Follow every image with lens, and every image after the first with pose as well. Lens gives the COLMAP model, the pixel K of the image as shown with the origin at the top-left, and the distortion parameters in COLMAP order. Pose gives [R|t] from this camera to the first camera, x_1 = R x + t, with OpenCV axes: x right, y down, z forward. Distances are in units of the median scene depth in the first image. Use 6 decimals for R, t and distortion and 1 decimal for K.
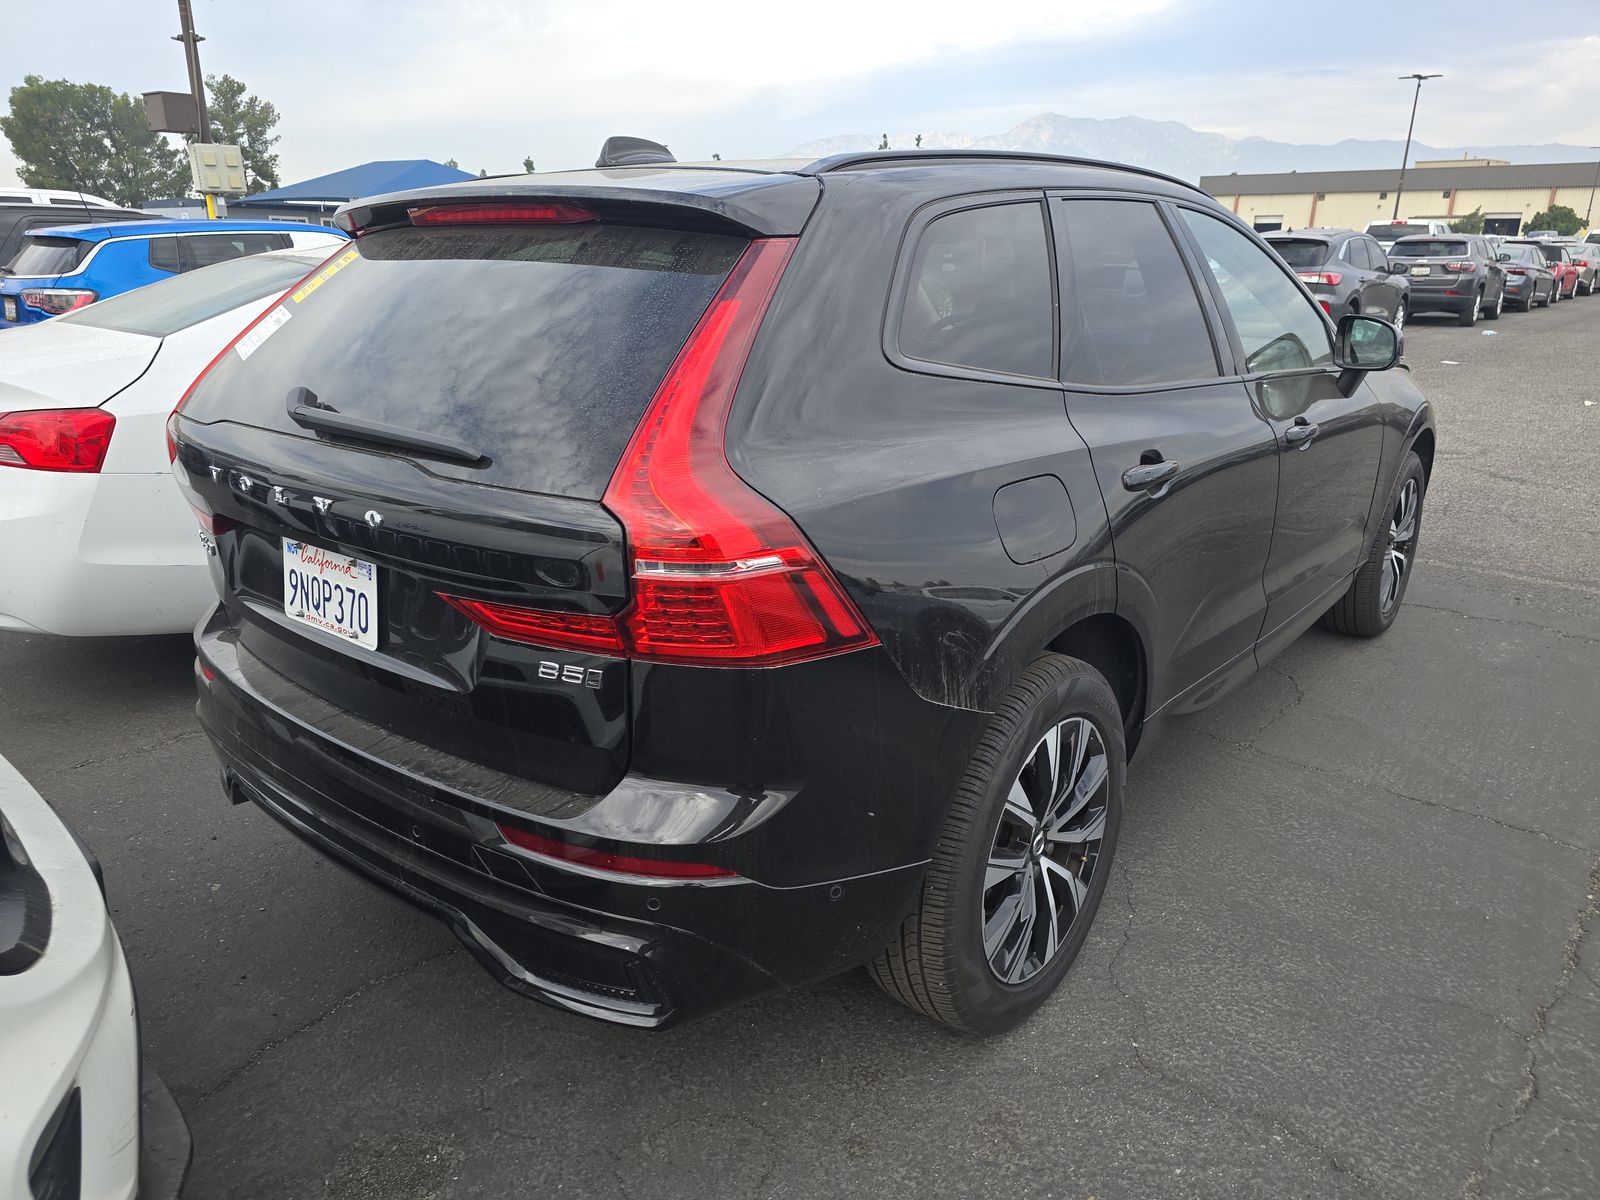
lens RADIAL K [[1078.1, 0, 764.1], [0, 1078.1, 602.5], [0, 0, 1]] dist [-0.012035, -0.004269]
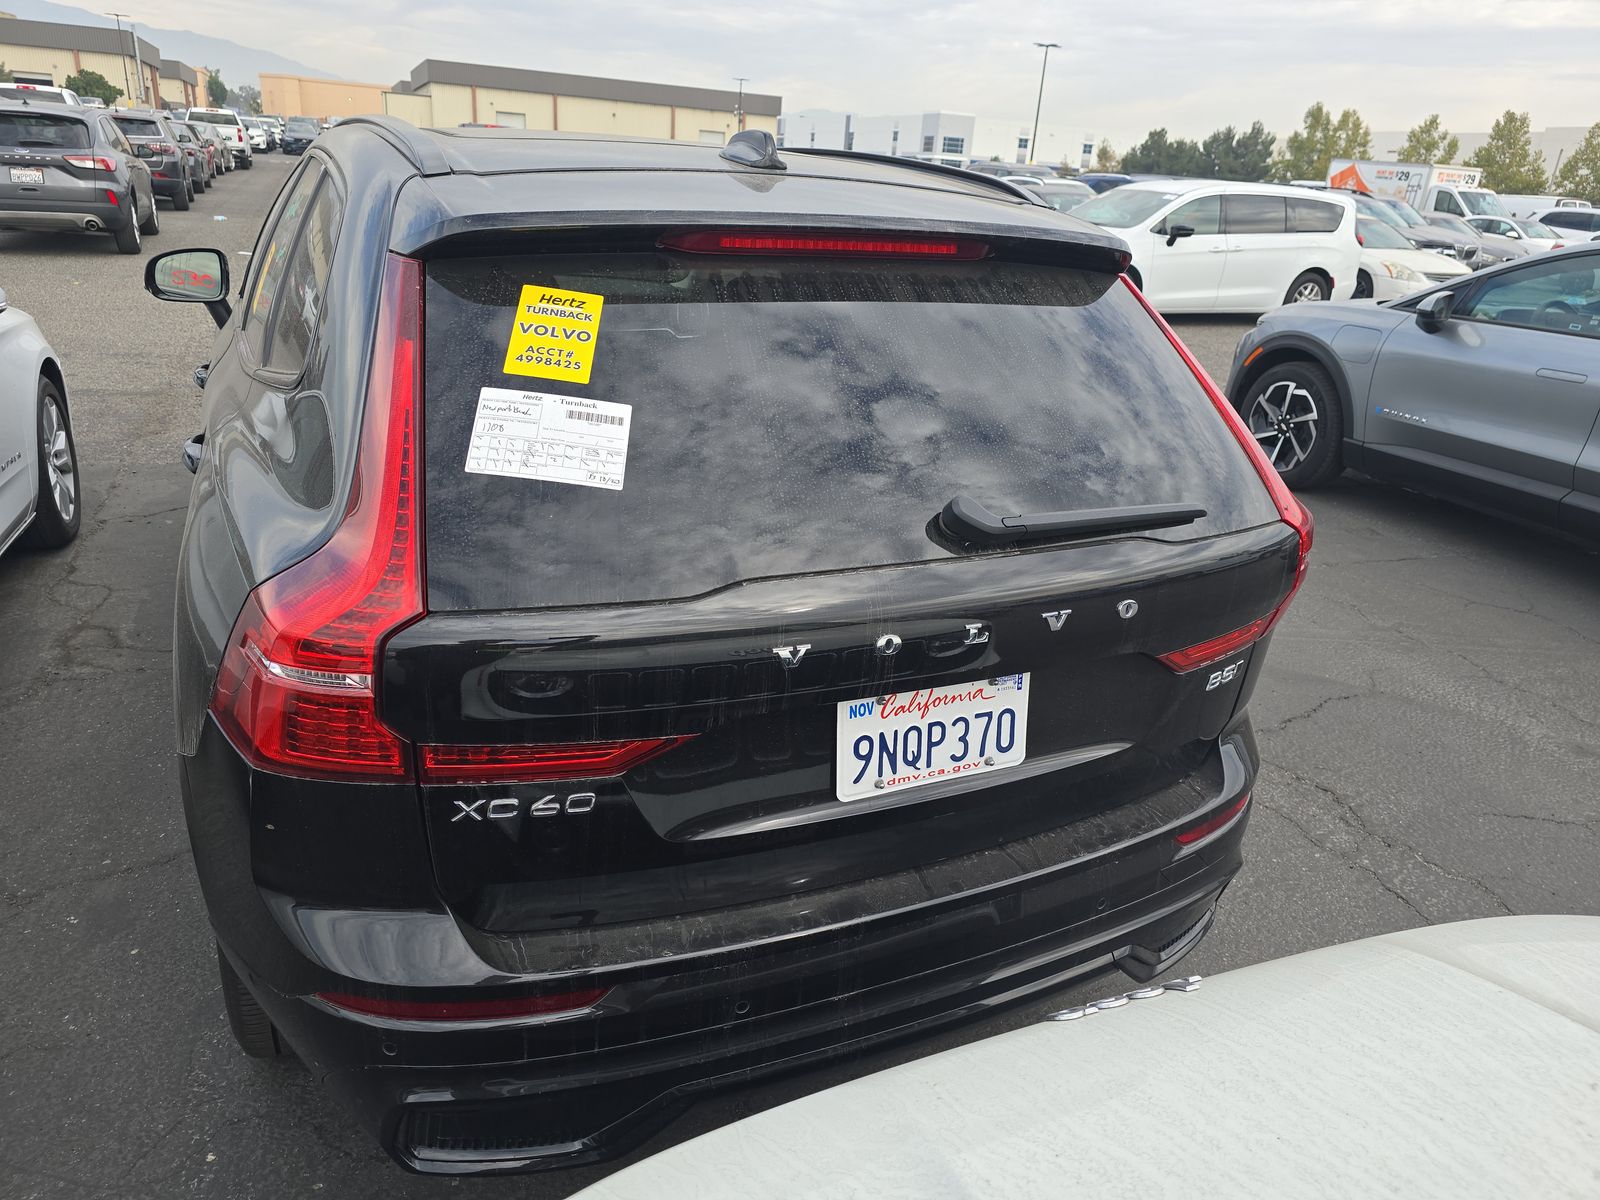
lens RADIAL K [[1071.6, 0, 800.0], [0, 1071.6, 600.0], [0, 0, 1]] dist [0.019447, -0.001939]
pose [[0.428996, -0.309994, 0.848449, -1.076036], [0.221851, 0.946660, 0.233704, -0.309673], [-0.875640, 0.087971, 0.474886, 0.678306]]
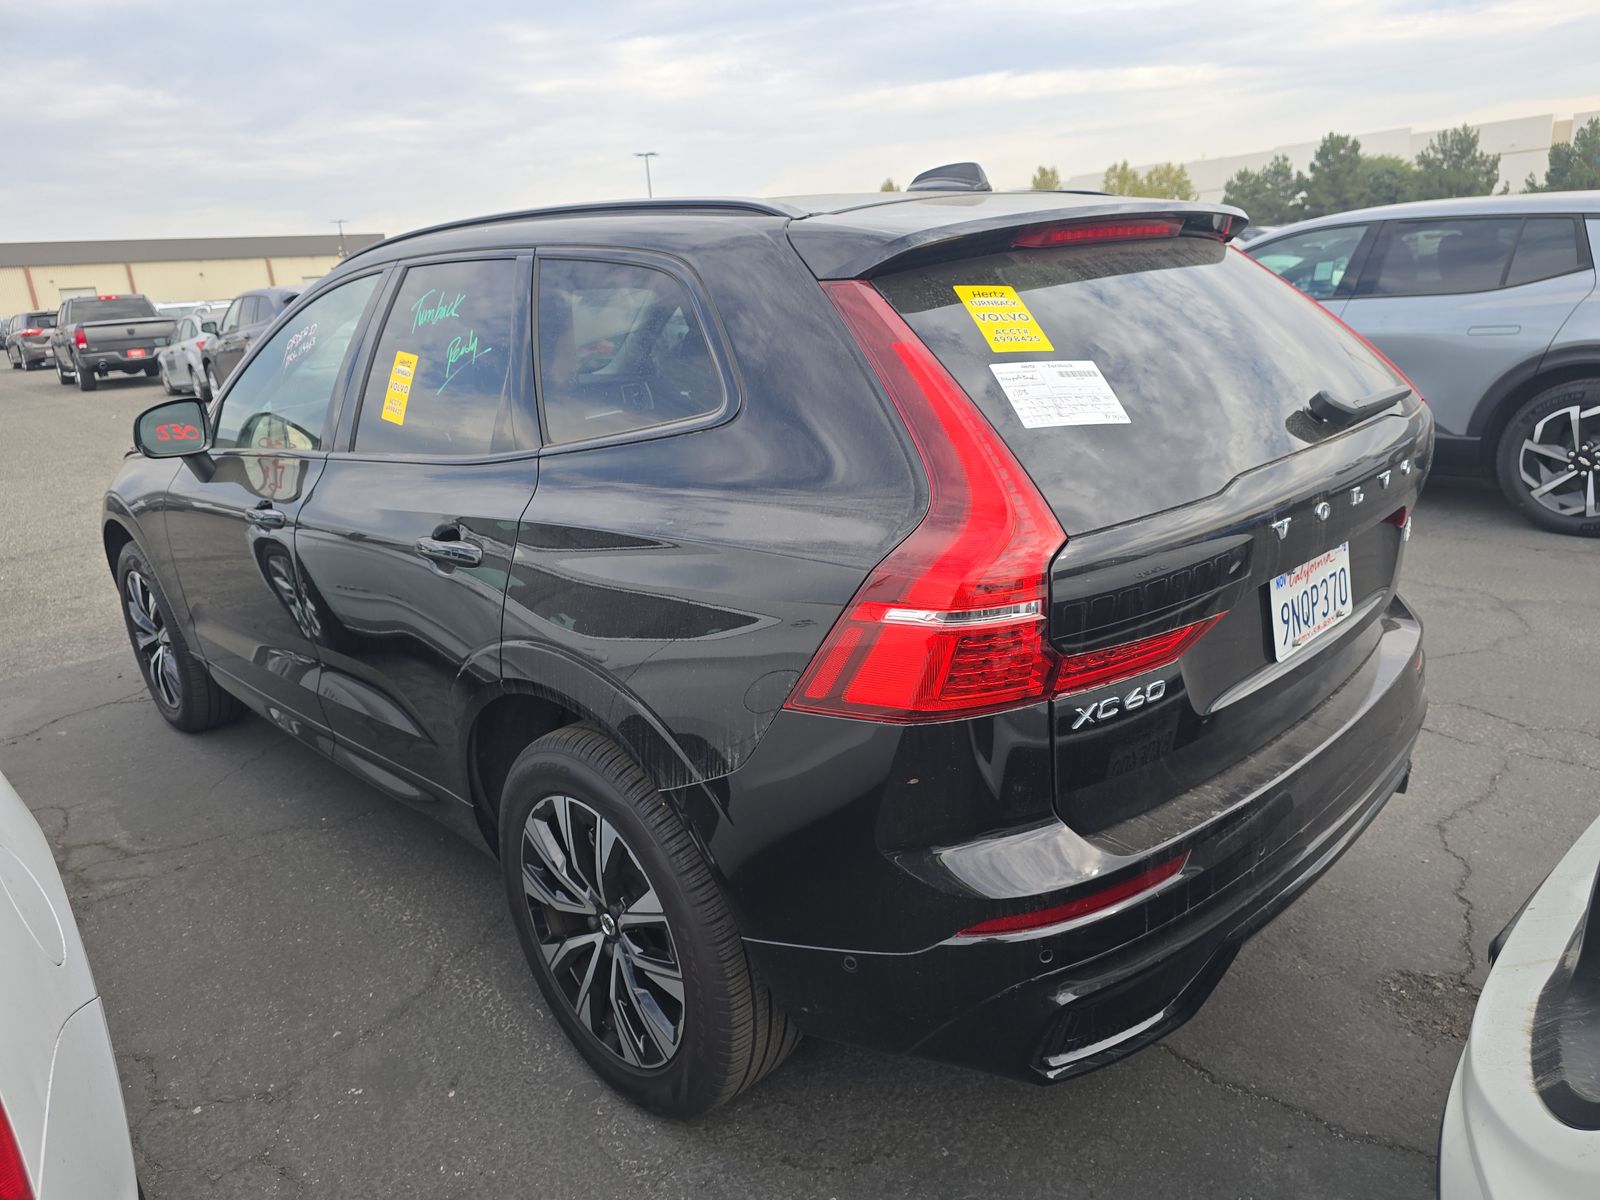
lens RADIAL K [[1071.6, 0, 800.0], [0, 1071.6, 600.0], [0, 0, 1]] dist [0.019447, -0.001939]
pose [[0.131984, -0.299636, 0.944880, -1.365987], [0.384188, 0.894175, 0.229892, -0.404295], [-0.913772, 0.332669, 0.233134, 1.170035]]
